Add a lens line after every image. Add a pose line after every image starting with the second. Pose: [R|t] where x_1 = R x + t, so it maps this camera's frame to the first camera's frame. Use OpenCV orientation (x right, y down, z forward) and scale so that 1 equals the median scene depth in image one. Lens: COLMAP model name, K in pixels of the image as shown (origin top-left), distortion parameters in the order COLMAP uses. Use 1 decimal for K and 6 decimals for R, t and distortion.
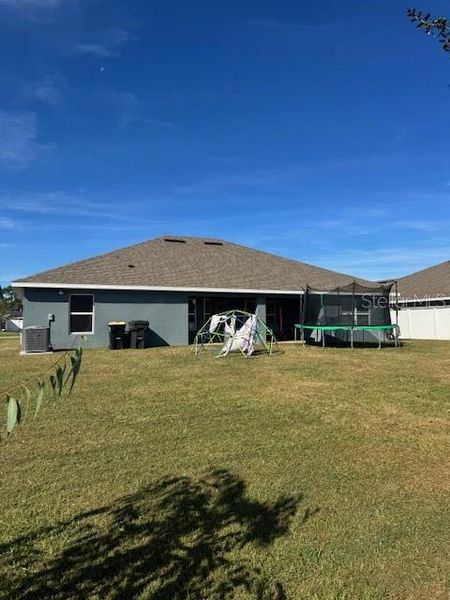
lens RADIAL K [[443.4, 0, 225.0], [0, 443.4, 300.0], [0, 0, 1]] dist [0.021154, -0.003656]
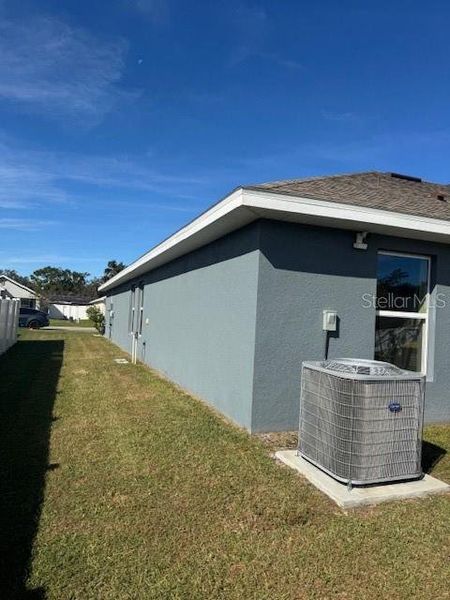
lens RADIAL K [[444.9, 0, 225.0], [0, 444.9, 300.0], [0, 0, 1]] dist [0.092746, -0.002117]
pose [[0.994842, 0.054958, -0.085263, -0.277561], [-0.053098, 0.998303, 0.023928, 0.012599], [0.086434, -0.019277, 0.996071, 0.436615]]
